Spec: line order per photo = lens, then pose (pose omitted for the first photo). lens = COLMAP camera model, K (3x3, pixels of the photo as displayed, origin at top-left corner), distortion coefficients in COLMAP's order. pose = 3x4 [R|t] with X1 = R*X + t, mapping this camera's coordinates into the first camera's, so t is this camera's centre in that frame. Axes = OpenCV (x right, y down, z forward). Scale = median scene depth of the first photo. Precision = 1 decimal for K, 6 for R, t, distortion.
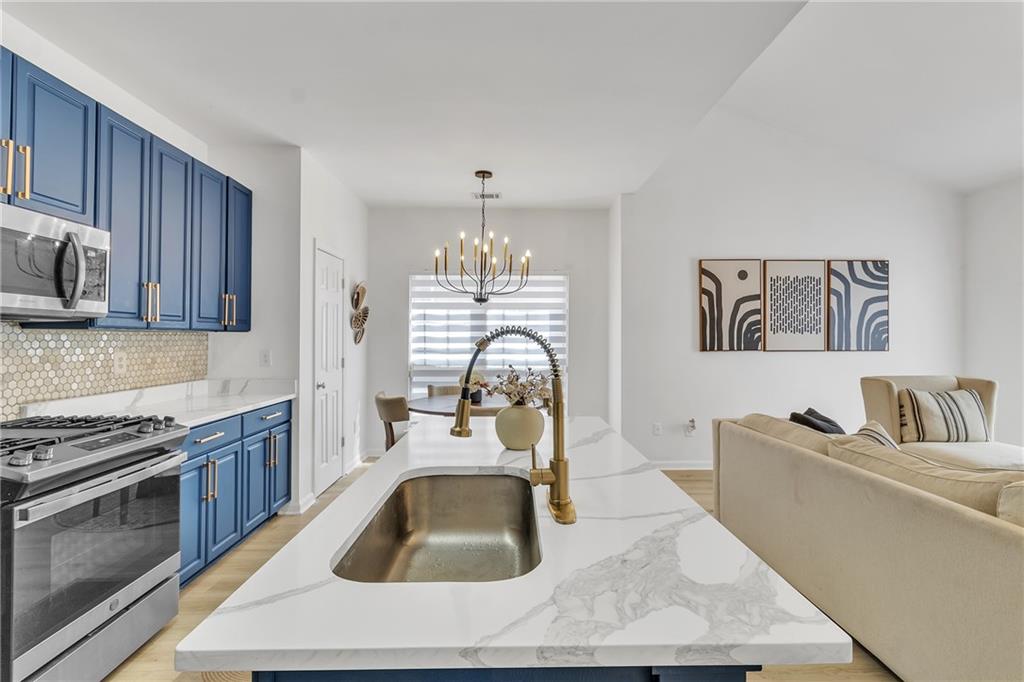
lens RADIAL K [[483.2, 0, 516.7], [0, 483.2, 334.7], [0, 0, 1]] dist [0.003657, 0.002061]
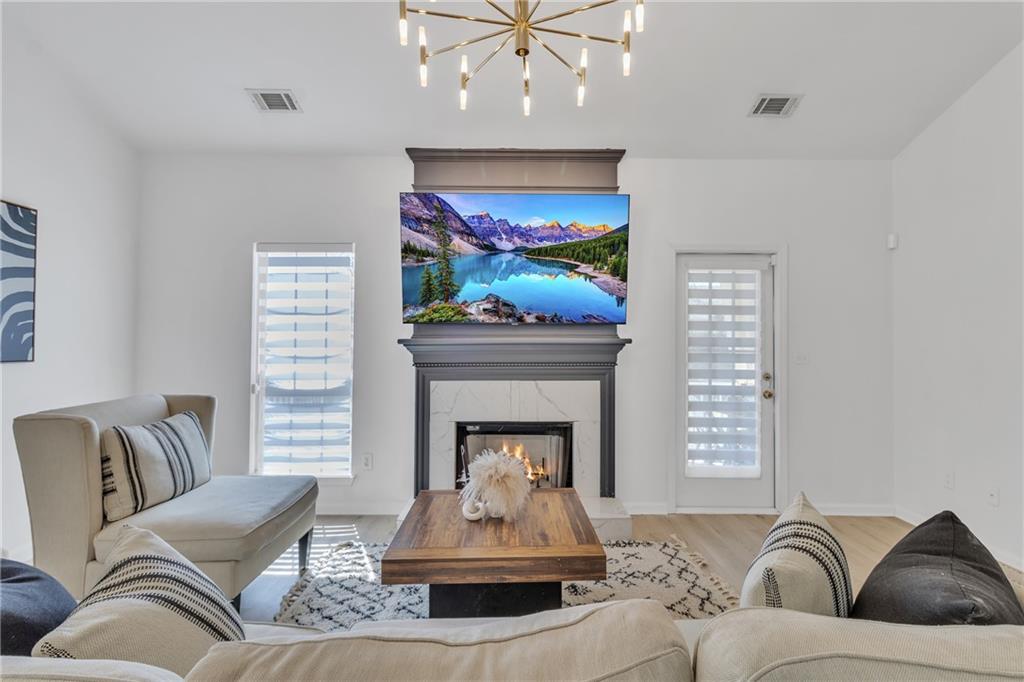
lens RADIAL K [[483.2, 0, 514.7], [0, 483.2, 335.5], [0, 0, 1]] dist [0.003657, 0.002061]
pose [[0.026082, 0.014739, 0.999551, 0.187022], [-0.008872, 0.999855, -0.014512, 0.005445], [-0.999620, -0.008489, 0.026209, 0.398040]]
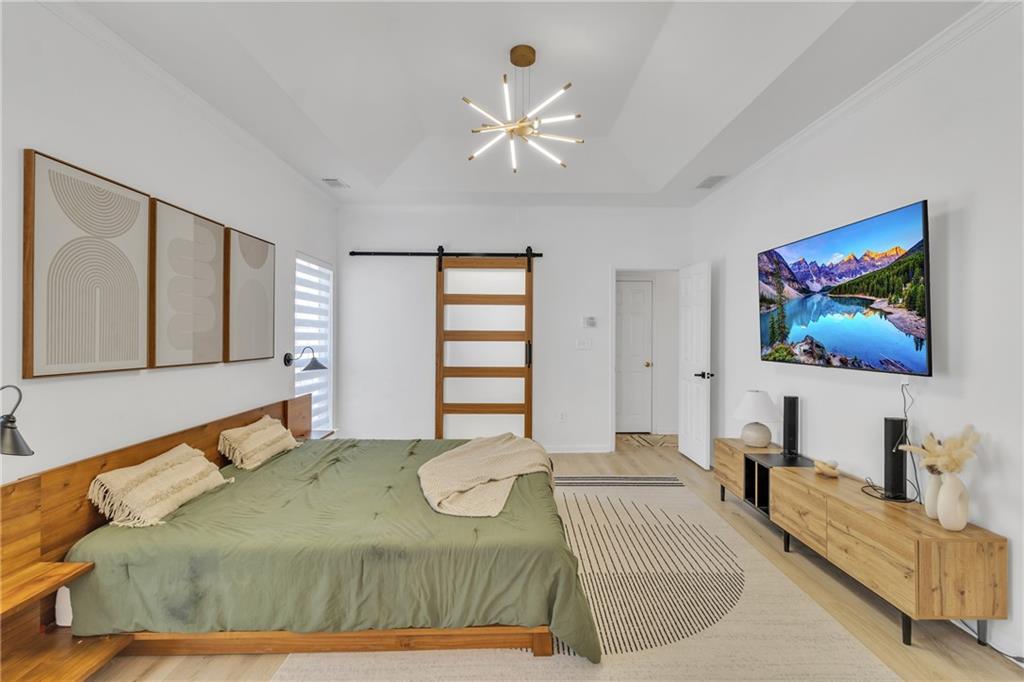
lens RADIAL K [[483.2, 0, 511.7], [0, 483.2, 345.3], [0, 0, 1]] dist [0.003657, 0.002061]
pose [[0.993914, 0.109119, -0.015074, 0.482562], [-0.108837, 0.993890, 0.018373, -0.017153], [0.016987, -0.016621, 0.999718, -0.313600]]
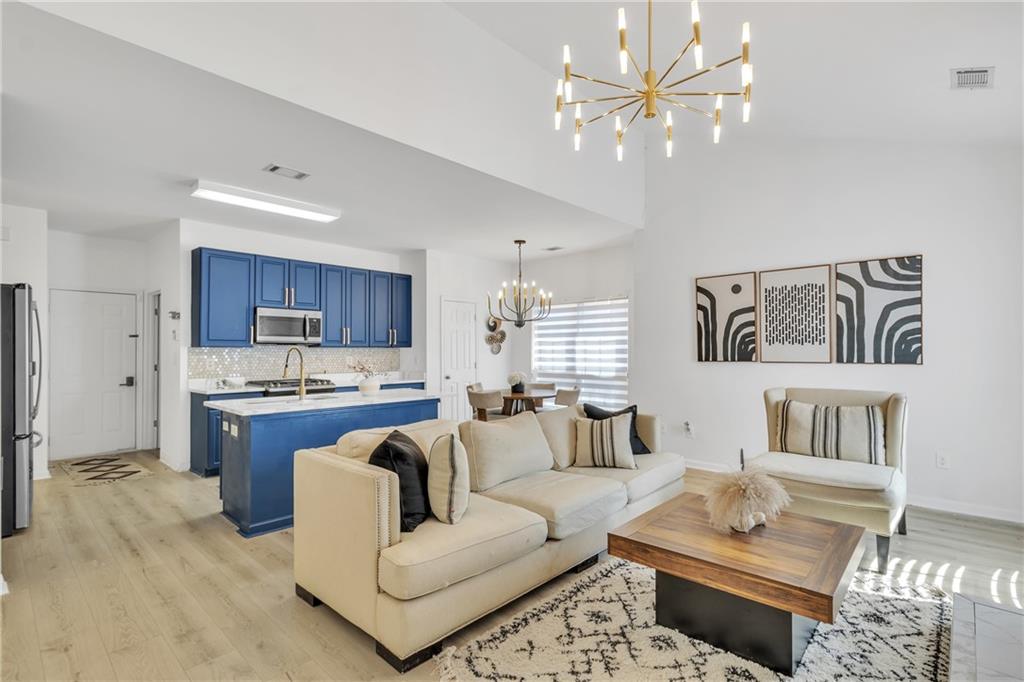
lens RADIAL K [[483.2, 0, 517.0], [0, 483.2, 345.3], [0, 0, 1]] dist [0.003657, 0.002061]
pose [[0.711035, -0.009682, -0.703090, 0.870097], [0.007764, 0.999952, -0.005919, 0.000630], [0.703114, -0.001250, 0.711076, -0.075117]]
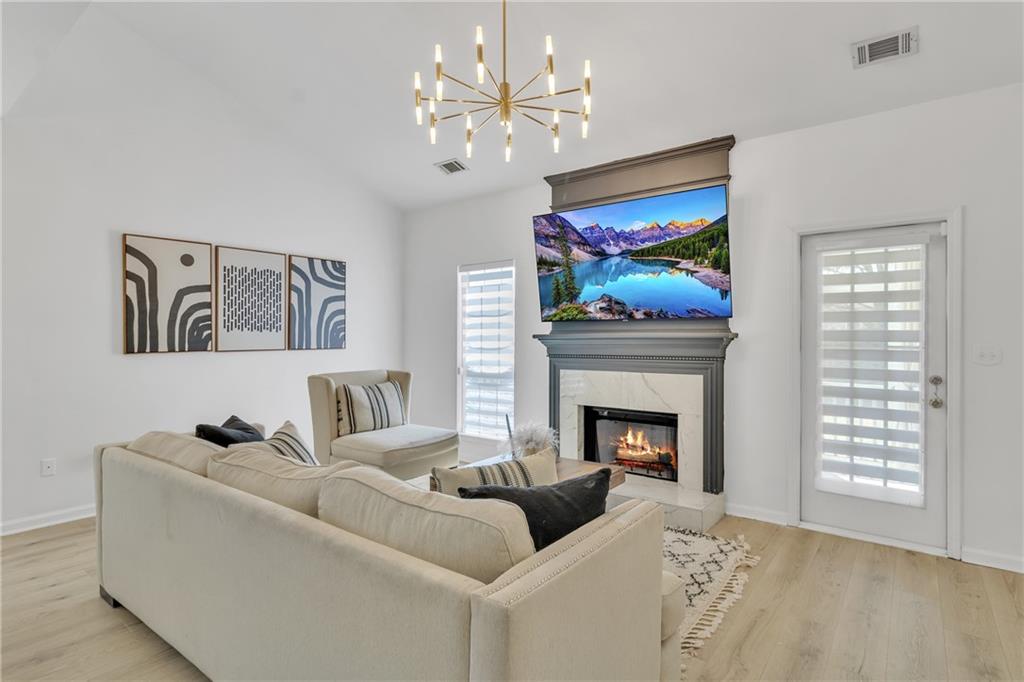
lens RADIAL K [[522.5, 0, 520.9], [0, 522.5, 333.3], [0, 0, 1]] dist [0.014516, -0.001385]
pose [[0.632366, 0.002990, 0.774664, 0.134154], [-0.003315, 0.999994, -0.001153, 0.000531], [-0.774662, -0.001839, 0.632372, -0.008047]]
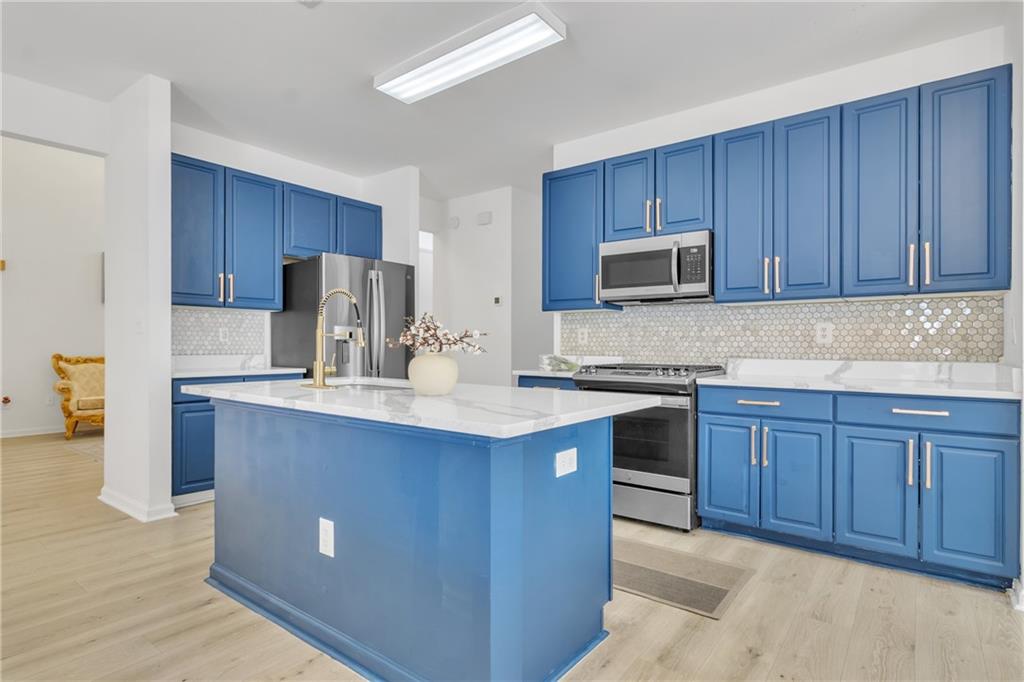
lens RADIAL K [[527.8, 0, 522.5], [0, 527.8, 346.1], [0, 0, 1]] dist [0.002612, 0.000429]
pose [[-0.622856, -0.003894, -0.782327, 0.290845], [0.000012, 0.999988, -0.004987, 0.054423], [0.782337, -0.003115, -0.622848, 0.710064]]
